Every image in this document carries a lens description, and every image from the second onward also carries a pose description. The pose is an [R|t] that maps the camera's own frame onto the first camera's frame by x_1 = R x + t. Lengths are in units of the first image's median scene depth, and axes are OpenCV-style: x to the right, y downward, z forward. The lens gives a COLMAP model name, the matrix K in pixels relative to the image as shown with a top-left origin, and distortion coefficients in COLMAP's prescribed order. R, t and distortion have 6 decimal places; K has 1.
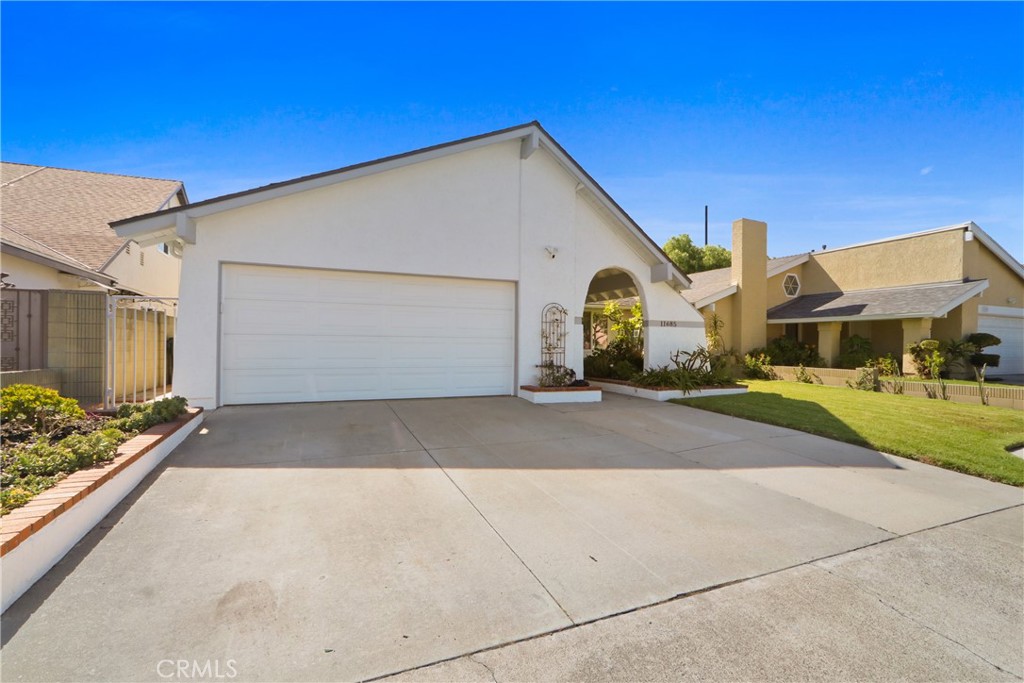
lens RADIAL K [[476.4, 0, 508.4], [0, 476.4, 343.6], [0, 0, 1]] dist [-0.015454, -0.000036]
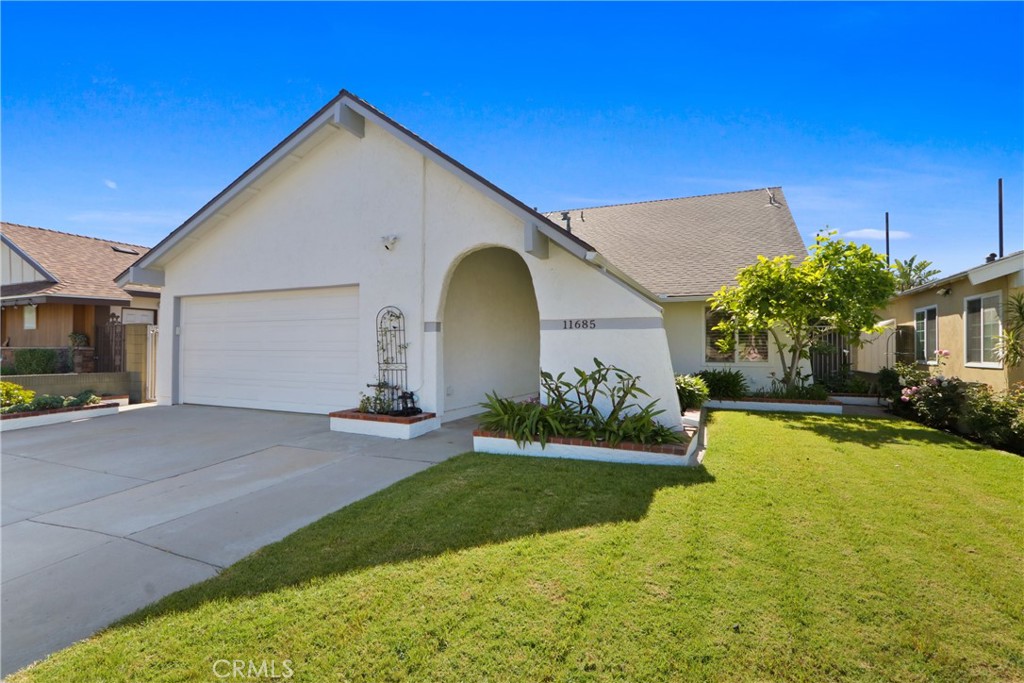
lens RADIAL K [[476.4, 0, 512.3], [0, 476.4, 342.9], [0, 0, 1]] dist [-0.015454, -0.000036]
pose [[0.682922, -0.009306, -0.730432, 0.801936], [0.012168, 0.999925, -0.001362, -0.021256], [0.730390, -0.007958, 0.682984, 0.606097]]
